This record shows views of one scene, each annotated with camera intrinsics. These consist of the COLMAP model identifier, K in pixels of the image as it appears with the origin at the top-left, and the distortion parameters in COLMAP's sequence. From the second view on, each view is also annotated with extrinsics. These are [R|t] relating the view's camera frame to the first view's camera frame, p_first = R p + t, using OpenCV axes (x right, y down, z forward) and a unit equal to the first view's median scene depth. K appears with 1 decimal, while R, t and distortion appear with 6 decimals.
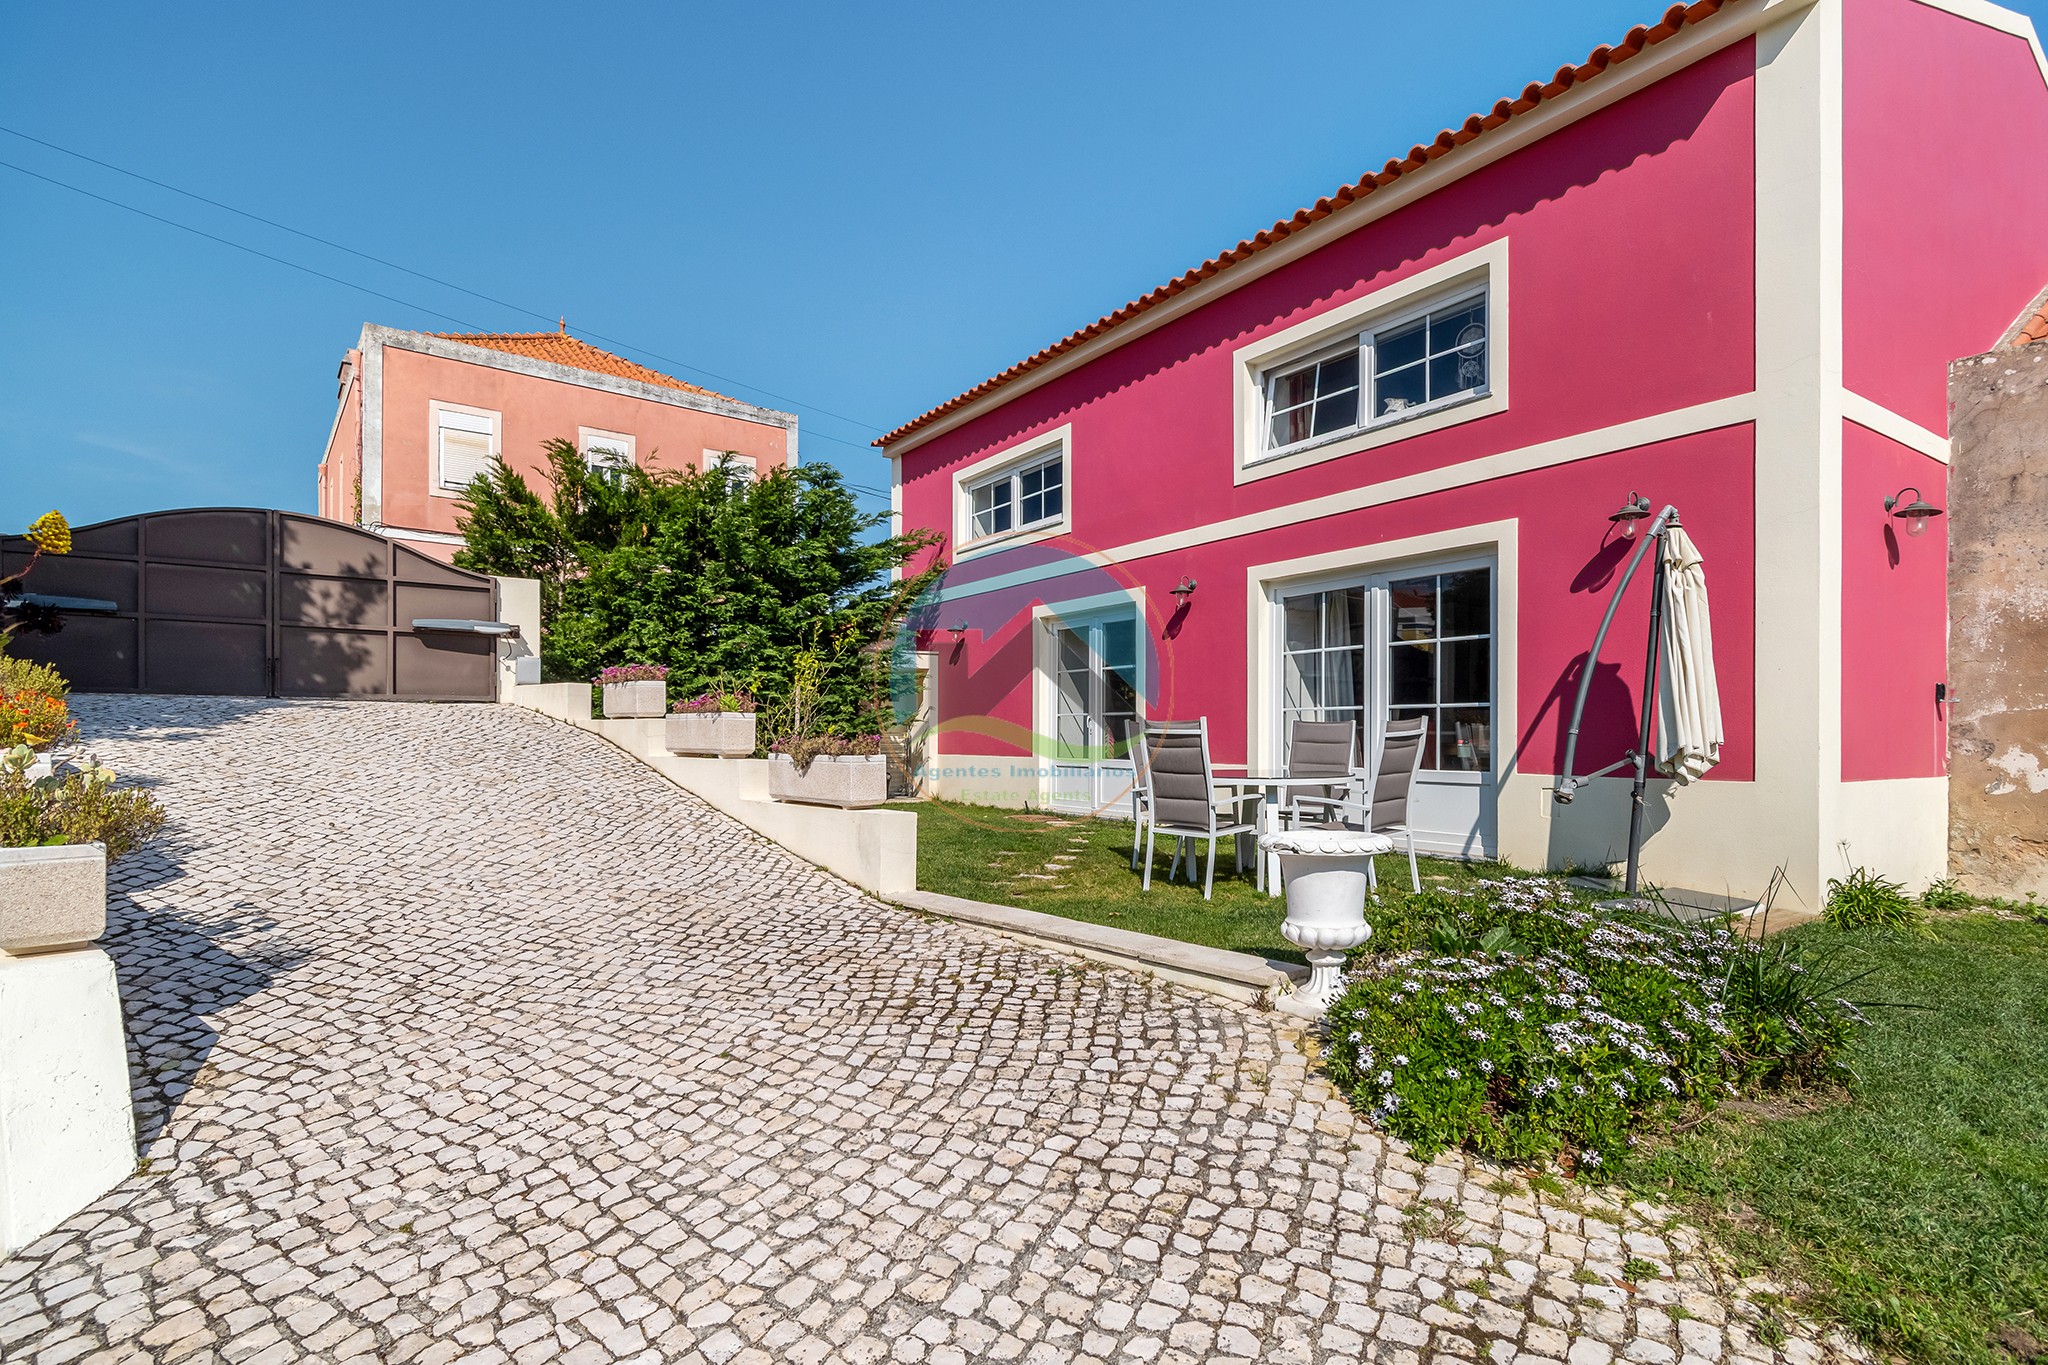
lens RADIAL K [[1001.9, 0, 1032.3], [0, 1001.9, 740.1], [0, 0, 1]] dist [0.001046, -0.000061]
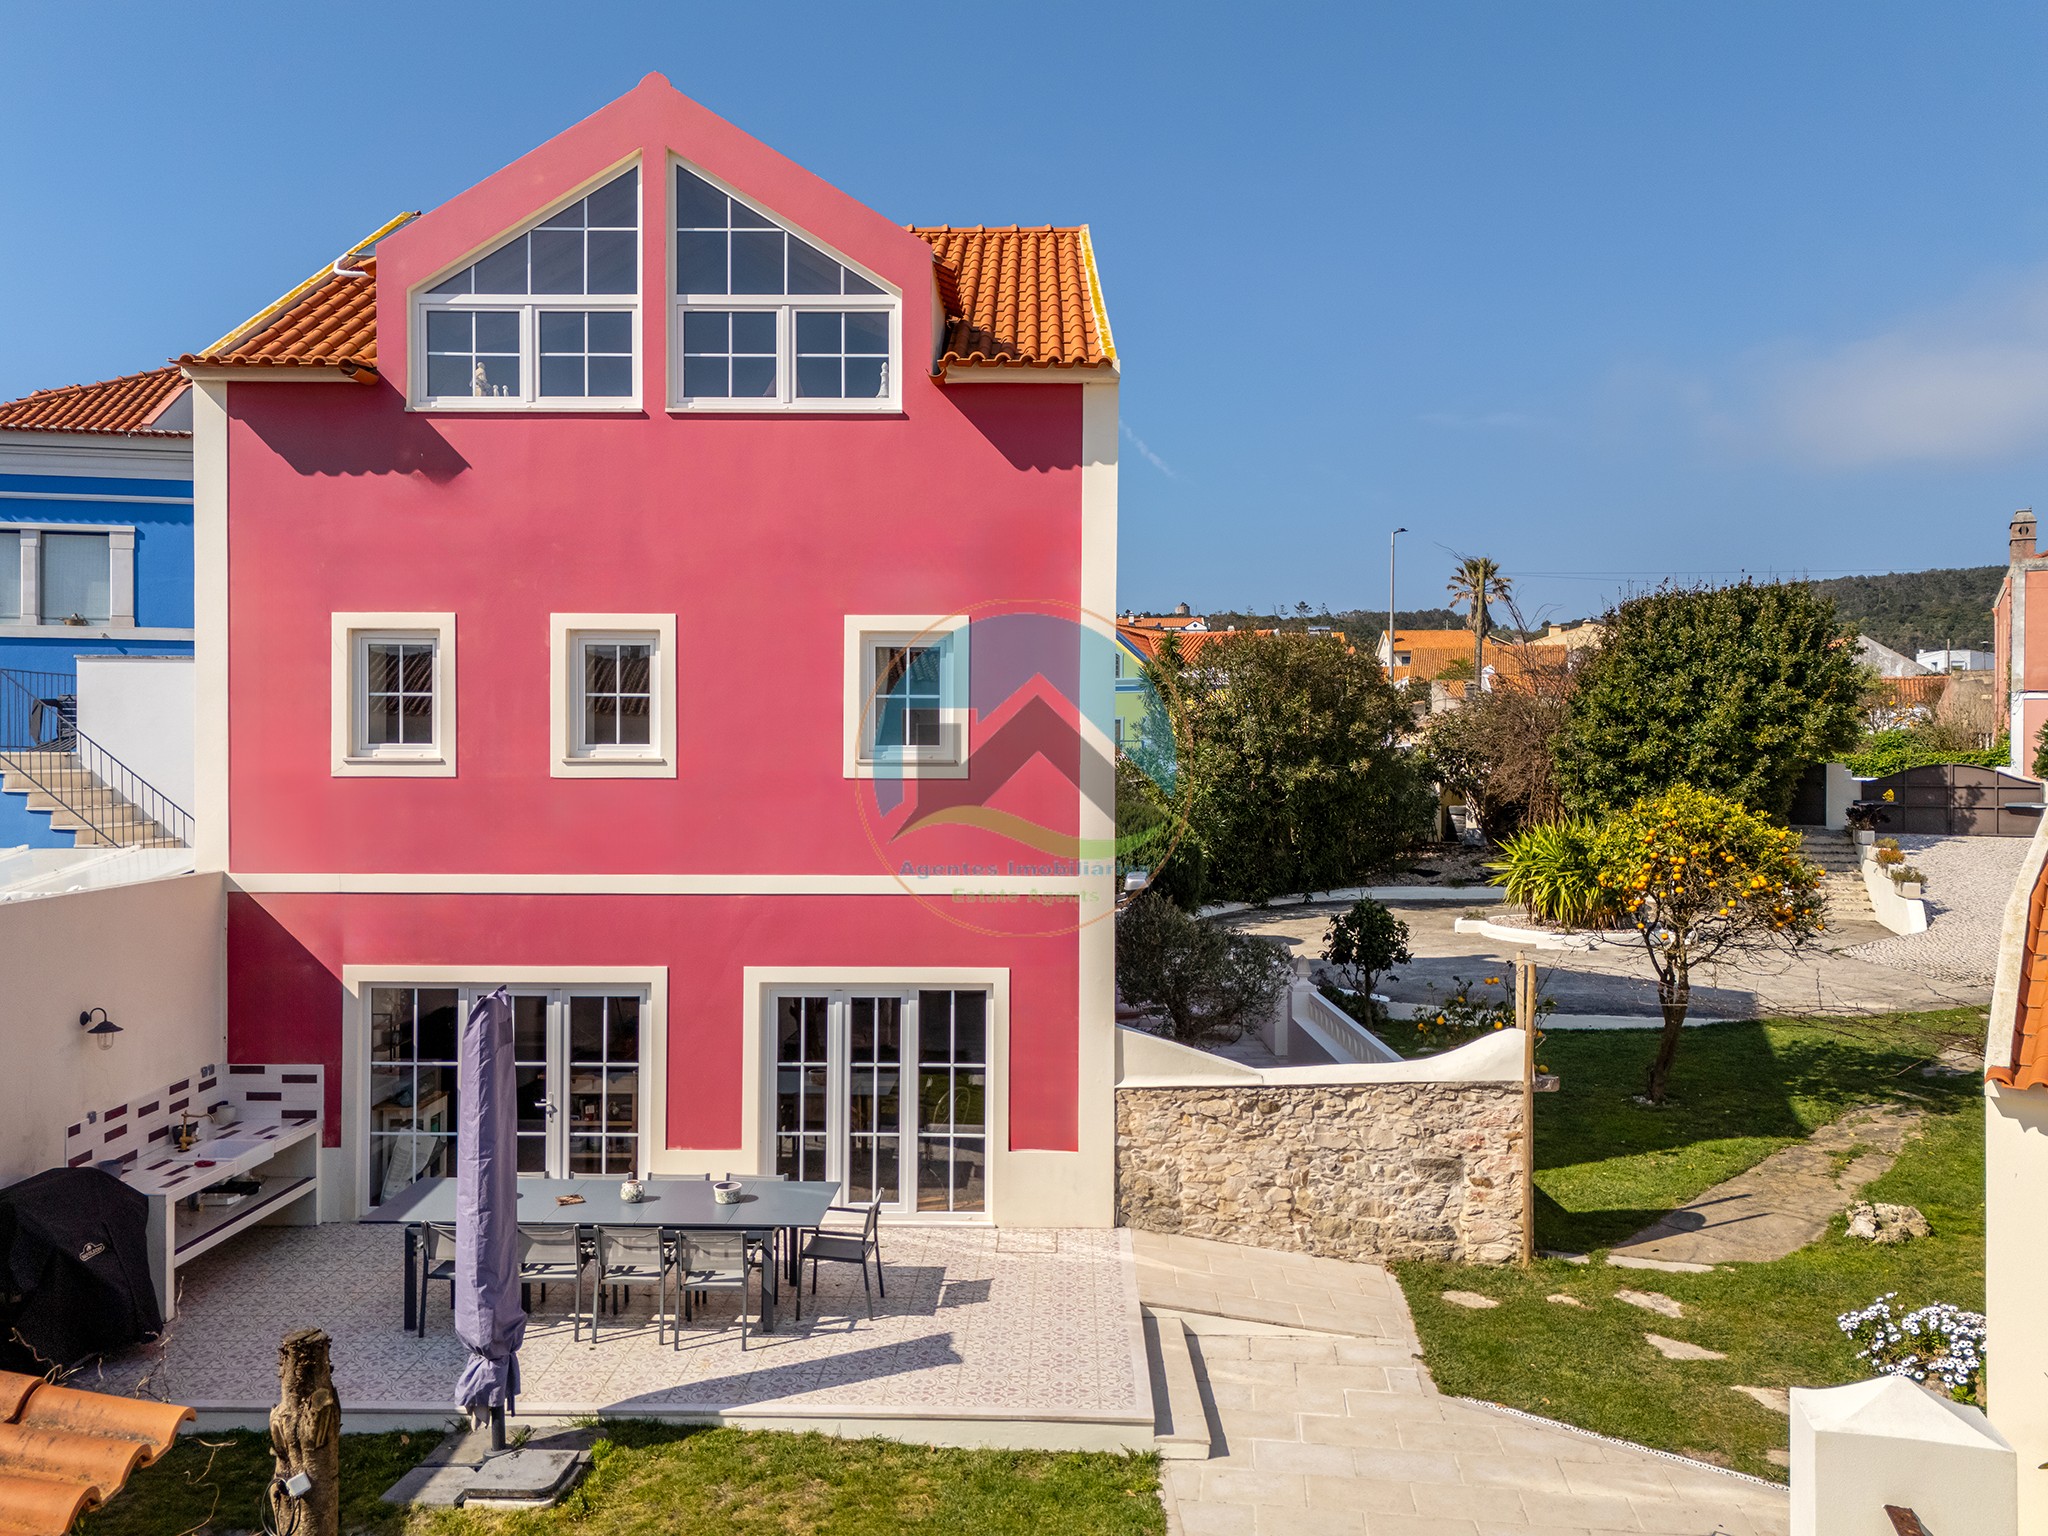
lens RADIAL K [[1501.9, 0, 1027.1], [0, 1501.9, 760.1], [0, 0, 1]] dist [0.080995, -0.075646]
pose [[0.361805, 0.000806, -0.932253, 1.631179], [-0.006553, 0.999977, -0.001679, -0.168338], [0.932231, 0.006717, 0.361802, -2.095095]]
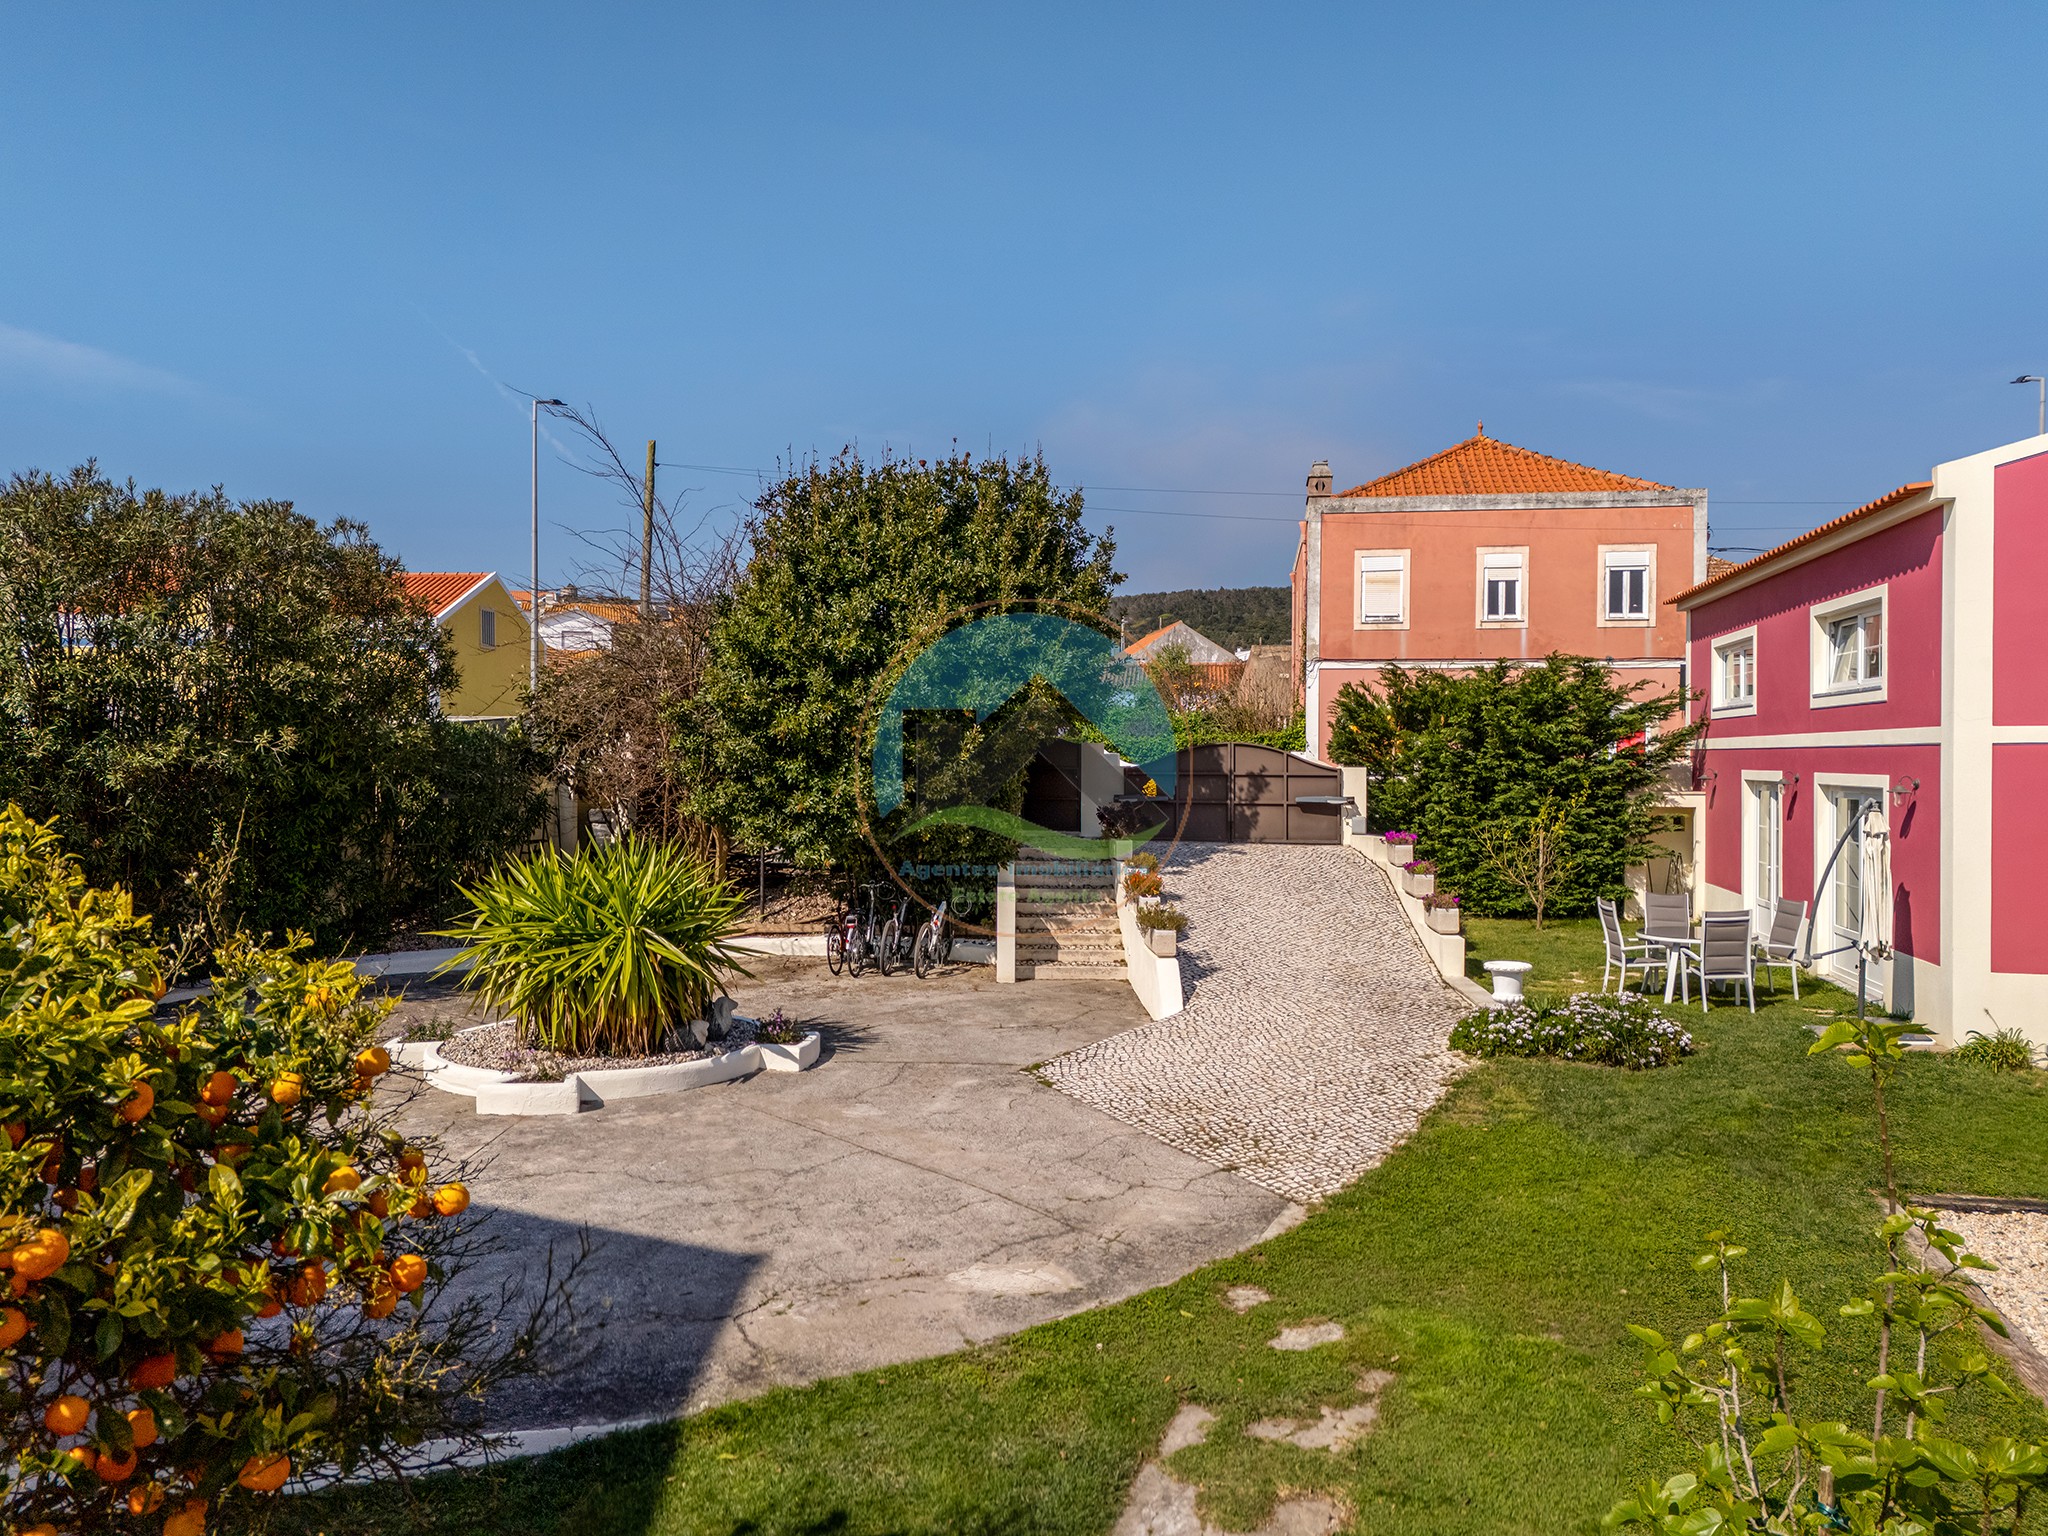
lens RADIAL K [[1501.9, 0, 1027.1], [0, 1501.9, 760.1], [0, 0, 1]] dist [0.080995, -0.075646]
pose [[0.684544, 0.002847, -0.728966, 0.793976], [-0.004780, 0.999988, -0.000583, -0.149950], [0.728956, 0.003883, 0.684549, -0.926426]]
